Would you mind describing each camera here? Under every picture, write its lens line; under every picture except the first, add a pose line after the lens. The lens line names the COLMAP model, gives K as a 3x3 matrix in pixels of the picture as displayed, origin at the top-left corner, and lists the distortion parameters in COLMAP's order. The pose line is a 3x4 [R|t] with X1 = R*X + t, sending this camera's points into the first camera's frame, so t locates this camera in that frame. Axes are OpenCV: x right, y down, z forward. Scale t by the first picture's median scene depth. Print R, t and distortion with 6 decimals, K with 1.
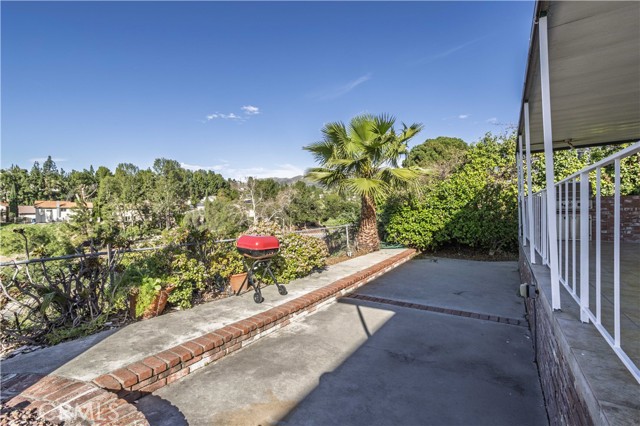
lens RADIAL K [[310.2, 0, 317.3], [0, 310.2, 211.9], [0, 0, 1]] dist [-0.060280, 0.037001]
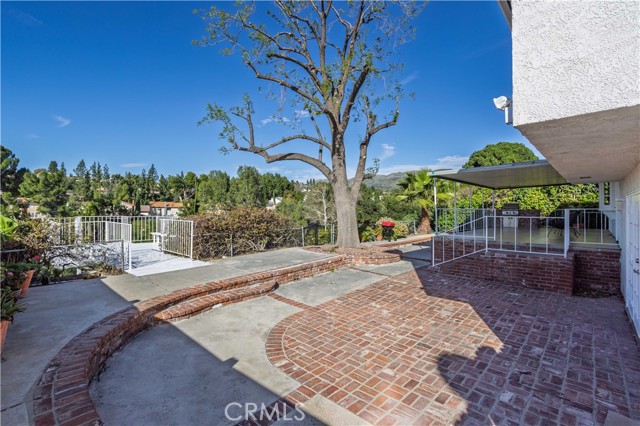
lens RADIAL K [[310.2, 0, 317.3], [0, 310.2, 211.9], [0, 0, 1]] dist [-0.060280, 0.037001]
pose [[0.982833, 0.011274, -0.184154, -0.015163], [-0.011624, 0.999932, -0.000817, -0.000693], [0.184132, 0.002944, 0.982897, -0.106648]]
